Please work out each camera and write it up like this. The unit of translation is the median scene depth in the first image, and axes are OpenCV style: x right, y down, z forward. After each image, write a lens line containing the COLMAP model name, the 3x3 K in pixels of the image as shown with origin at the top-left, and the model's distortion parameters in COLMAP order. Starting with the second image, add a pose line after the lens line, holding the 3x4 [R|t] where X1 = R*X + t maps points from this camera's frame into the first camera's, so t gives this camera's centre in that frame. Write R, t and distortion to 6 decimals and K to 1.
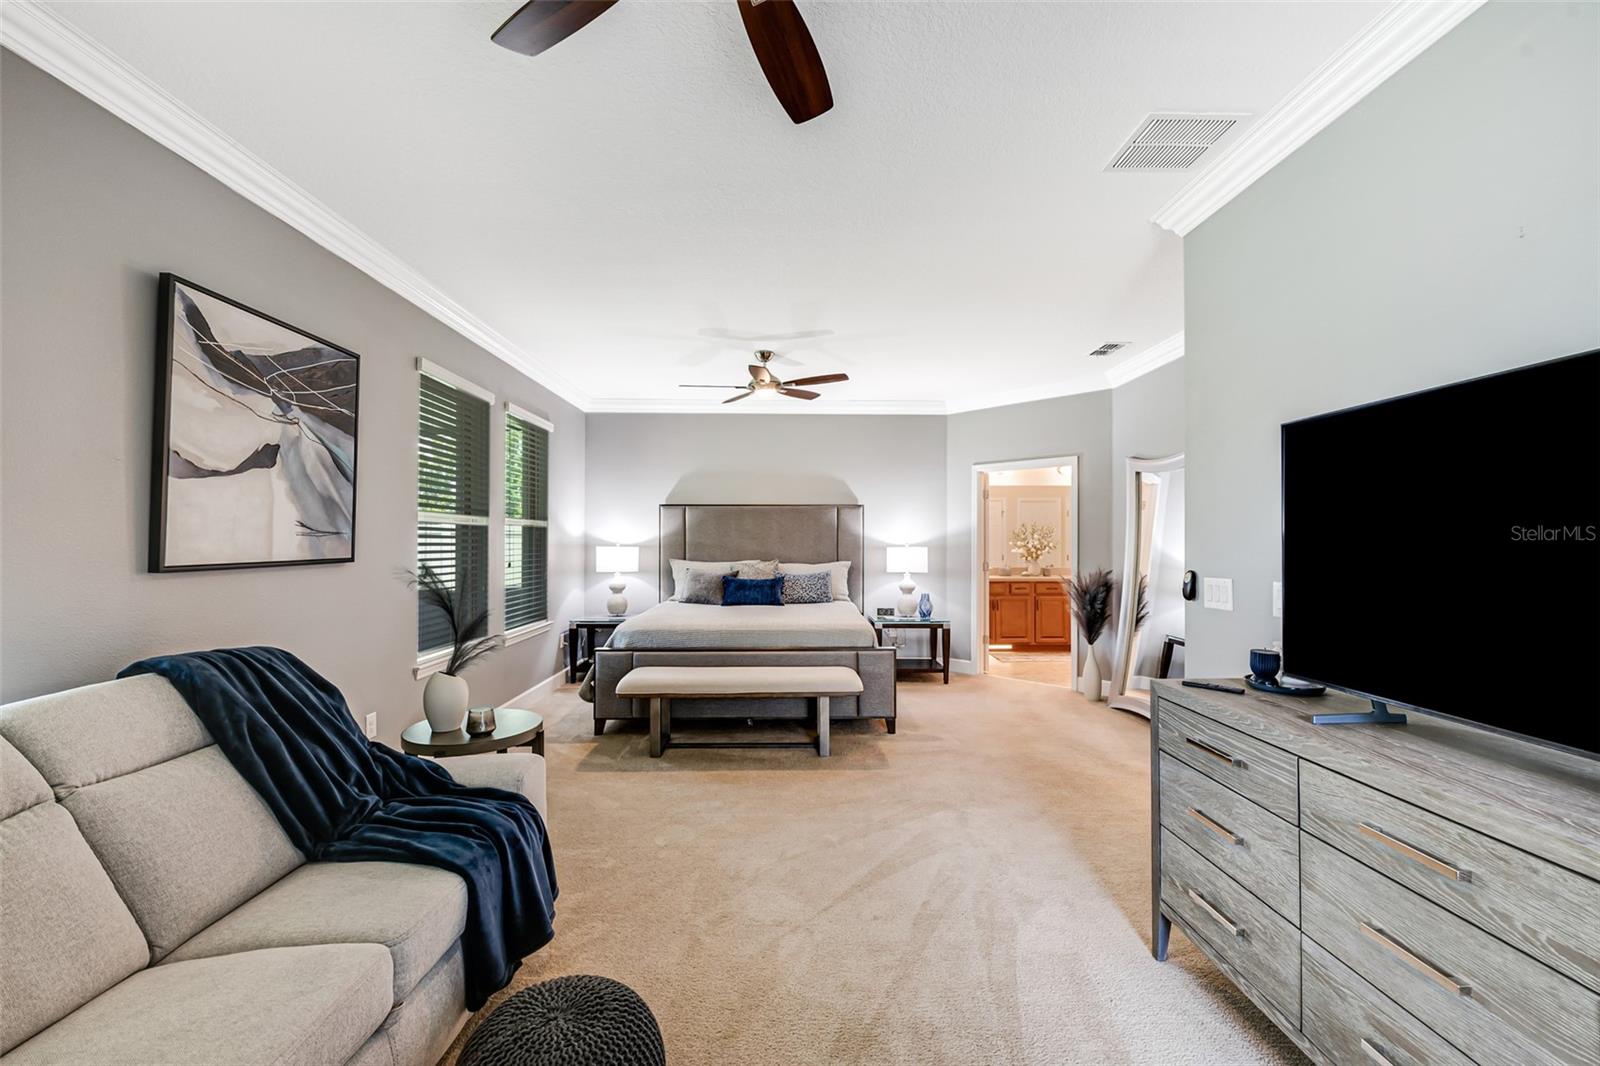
lens RADIAL K [[661.7, 0, 800.0], [0, 661.7, 535.0], [0, 0, 1]] dist [-0.000576, -0.000331]
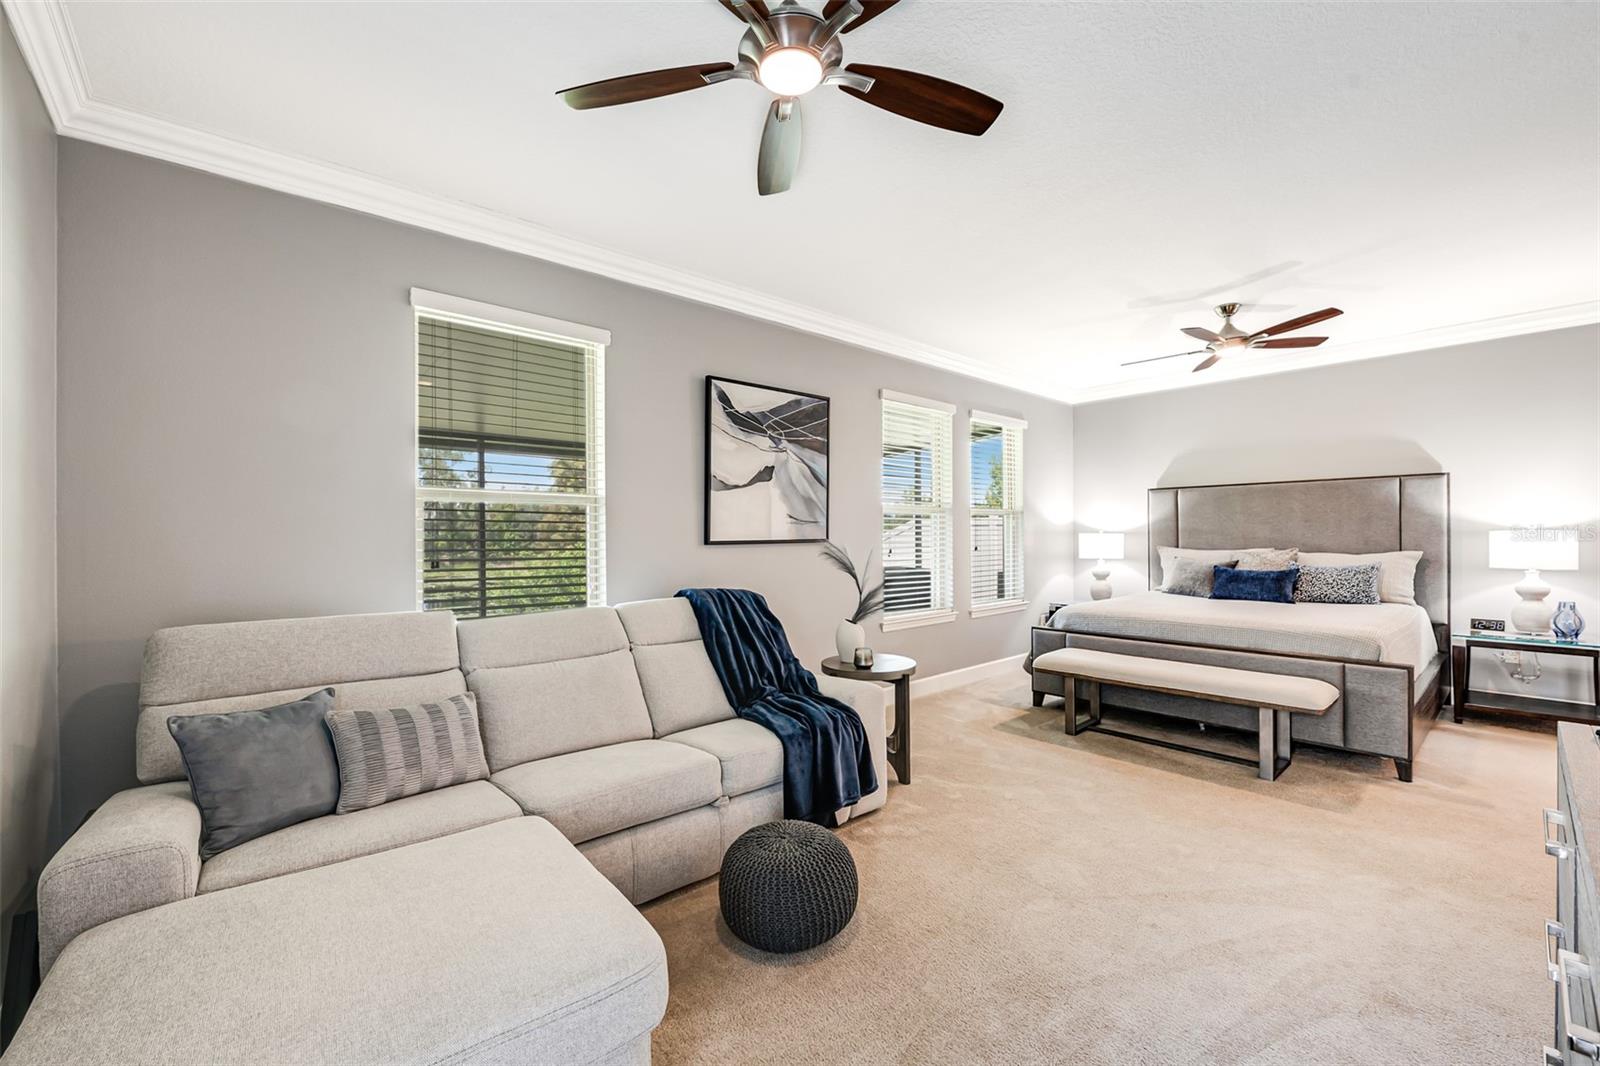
lens RADIAL K [[646.9, 0, 801.5], [0, 646.9, 533.9], [0, 0, 1]] dist [-0.001208, -0.005576]
pose [[0.649508, -0.007193, -0.760321, 0.237879], [0.014445, 0.999892, 0.002880, 0.012073], [0.760218, -0.012853, 0.649541, 0.026993]]
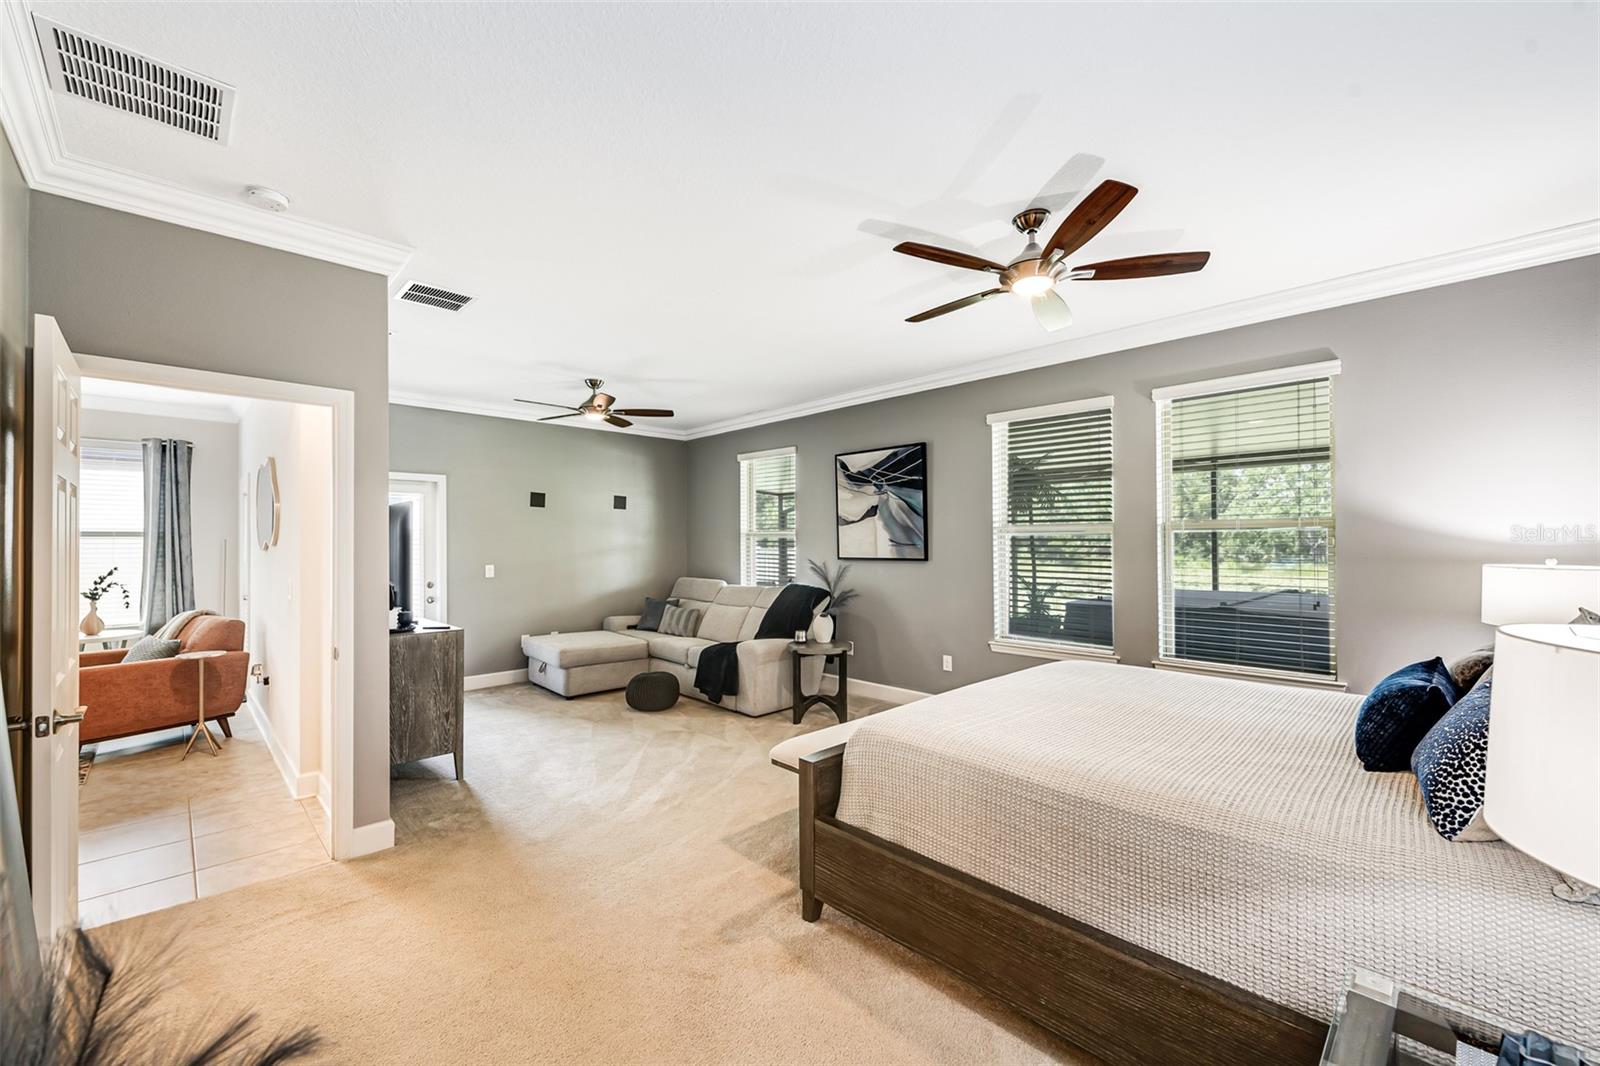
lens RADIAL K [[645.1, 0, 801.4], [0, 645.1, 536.8], [0, 0, 1]] dist [0.000637, -0.000088]
pose [[-0.725016, 0.000129, -0.688732, 0.489394], [0.011498, 0.999863, -0.011917, -0.004555], [0.688636, -0.016559, -0.724918, 1.333058]]
